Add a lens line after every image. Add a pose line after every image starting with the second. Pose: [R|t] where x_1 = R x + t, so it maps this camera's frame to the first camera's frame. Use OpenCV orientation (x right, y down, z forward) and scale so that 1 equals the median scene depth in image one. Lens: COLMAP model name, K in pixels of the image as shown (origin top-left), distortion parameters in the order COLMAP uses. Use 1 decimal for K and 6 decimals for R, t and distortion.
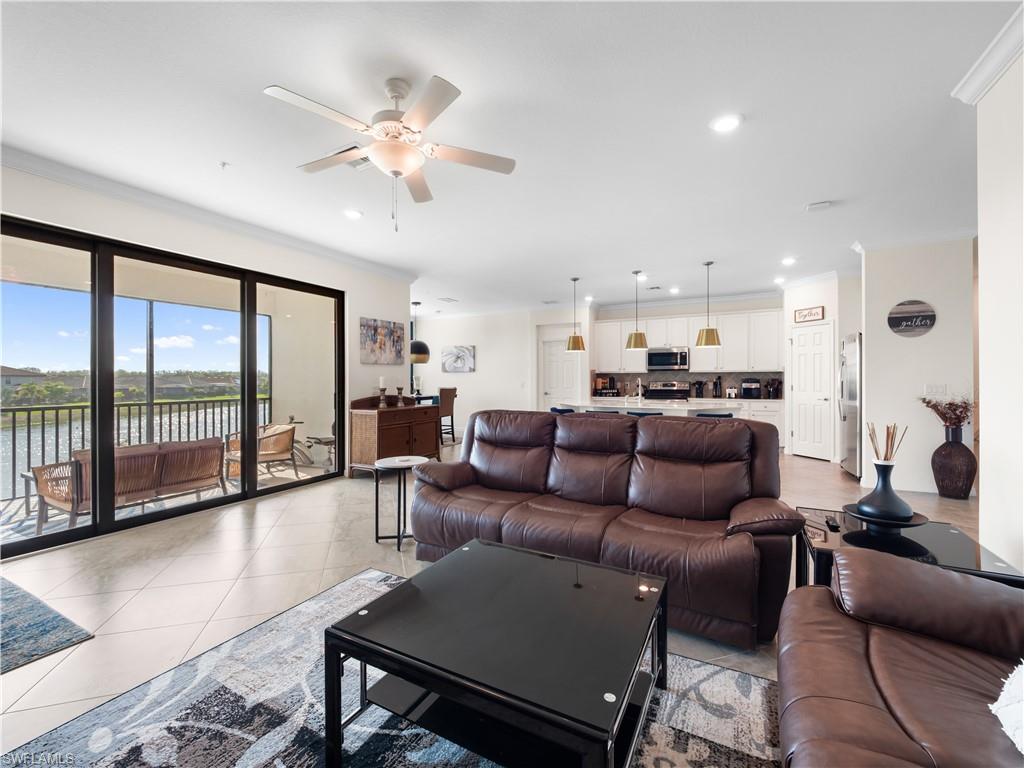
lens RADIAL K [[433.3, 0, 500.1], [0, 433.3, 378.4], [0, 0, 1]] dist [-0.004776, -0.002670]
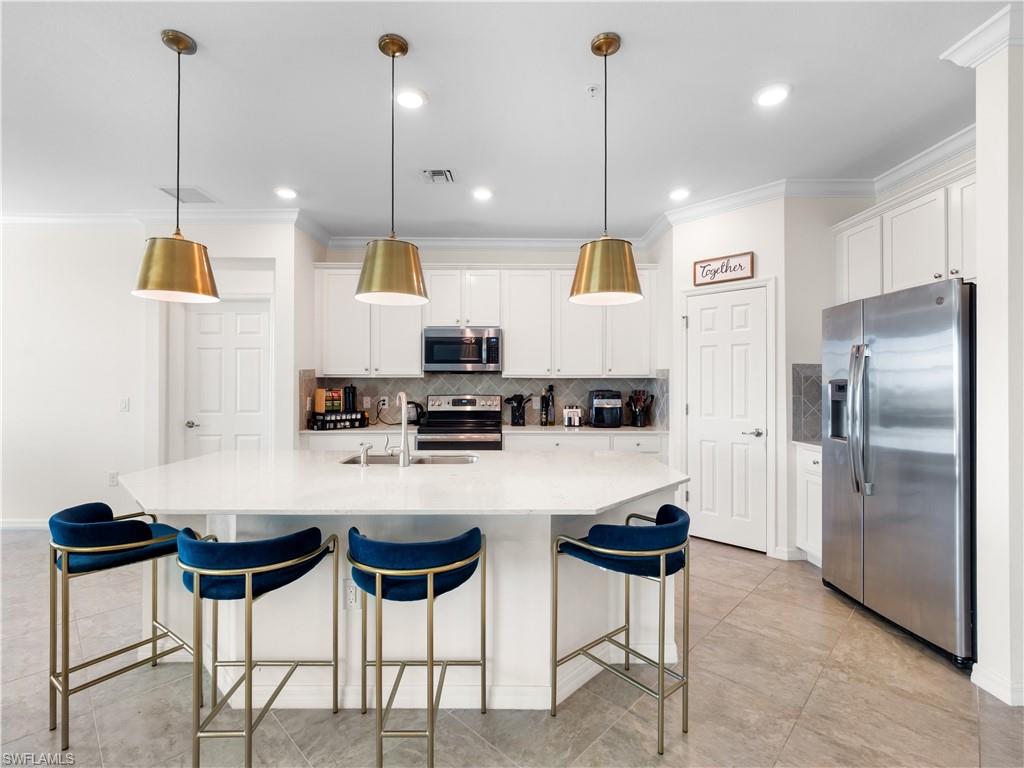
lens RADIAL K [[471.2, 0, 503.4], [0, 471.2, 380.5], [0, 0, 1]] dist [0.004247, -0.003821]
pose [[0.875621, 0.007640, 0.482938, 0.210618], [-0.004372, 0.999959, -0.007892, -0.007682], [-0.482978, 0.004799, 0.875619, 0.636686]]
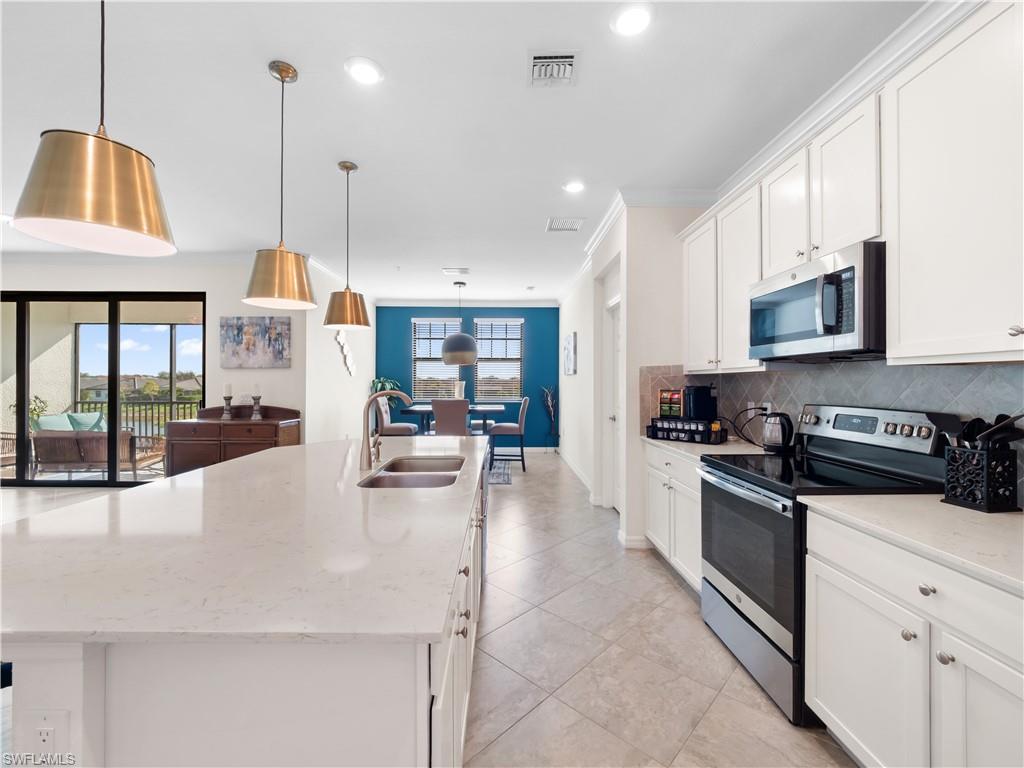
lens RADIAL K [[433.3, 0, 505.8], [0, 433.3, 381.3], [0, 0, 1]] dist [-0.004776, -0.002670]
pose [[0.483340, 0.001349, -0.875431, 0.651429], [-0.003195, 0.999995, -0.000223, -0.007826], [0.875427, 0.002905, 0.483342, 0.937104]]
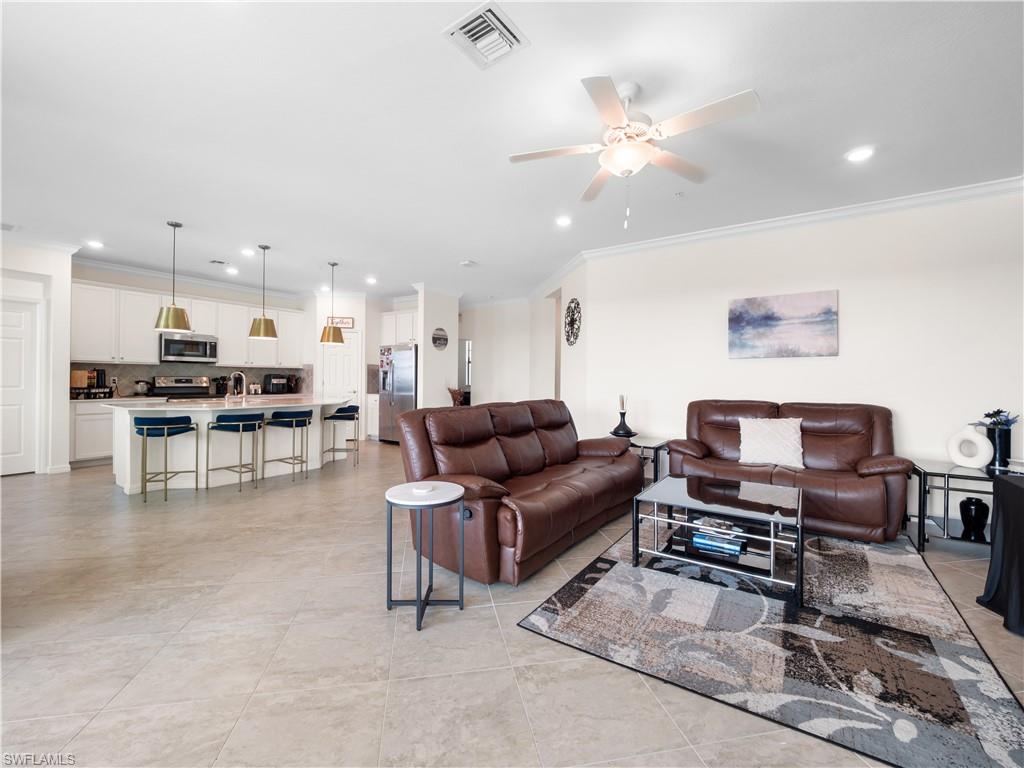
lens RADIAL K [[433.3, 0, 509.5], [0, 433.3, 382.1], [0, 0, 1]] dist [-0.004776, -0.002670]
pose [[0.099235, -0.004464, 0.995054, -0.452897], [-0.012640, 0.999904, 0.005746, 0.006983], [-0.994984, -0.013148, 0.099169, 0.410864]]
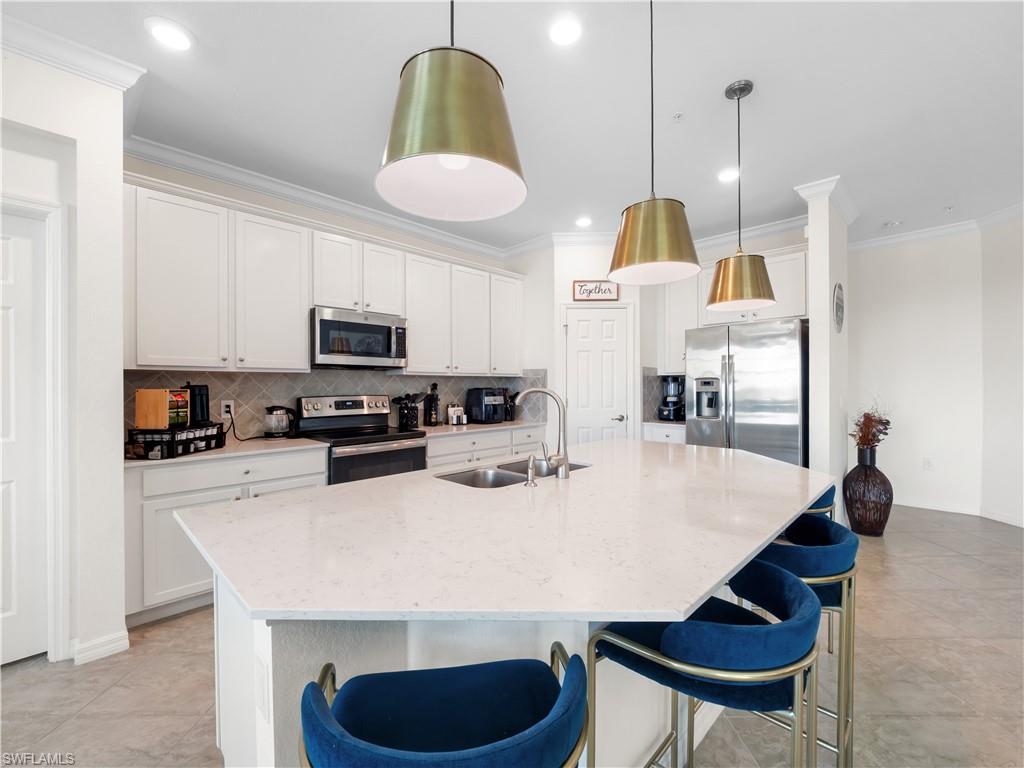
lens RADIAL K [[433.3, 0, 510.5], [0, 433.3, 384.6], [0, 0, 1]] dist [-0.004776, -0.002670]
pose [[0.279827, 0.004580, 0.960039, 0.046719], [0.002325, 0.999982, -0.005448, -0.001022], [-0.960048, 0.003756, 0.279812, 0.953953]]
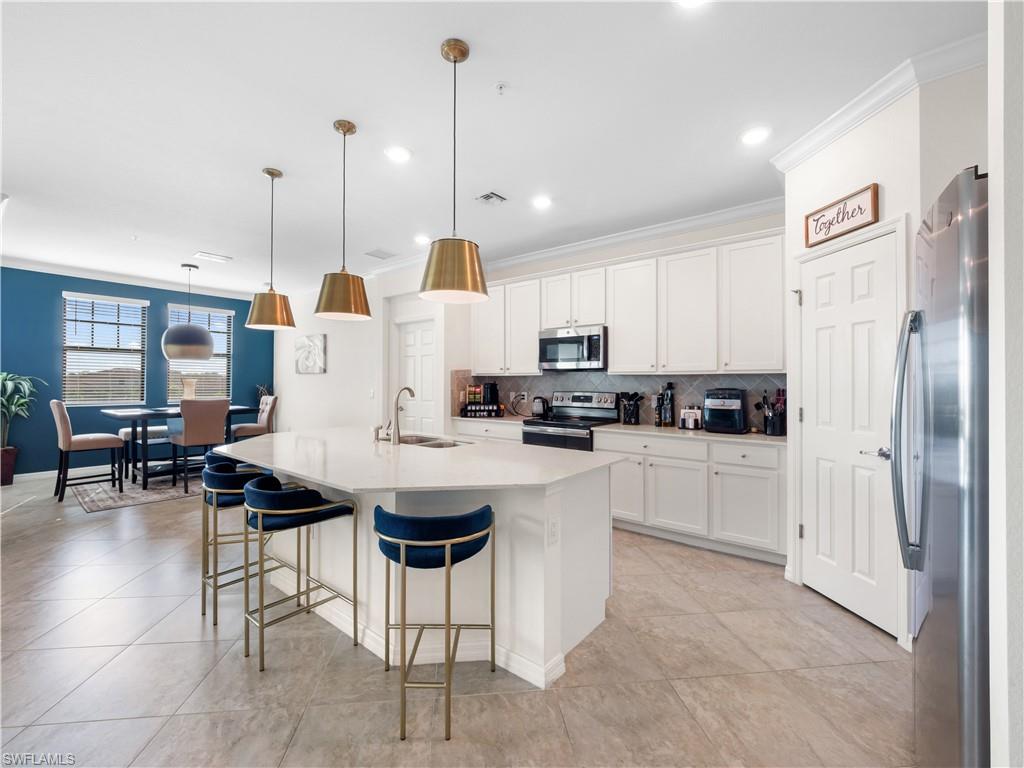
lens RADIAL K [[433.3, 0, 503.6], [0, 433.3, 378.4], [0, 0, 1]] dist [-0.004776, -0.002670]
pose [[0.982865, 0.004850, -0.184264, 0.509358], [-0.006310, 0.999953, -0.007337, -0.006349], [0.184220, 0.008374, 0.982849, 0.593163]]
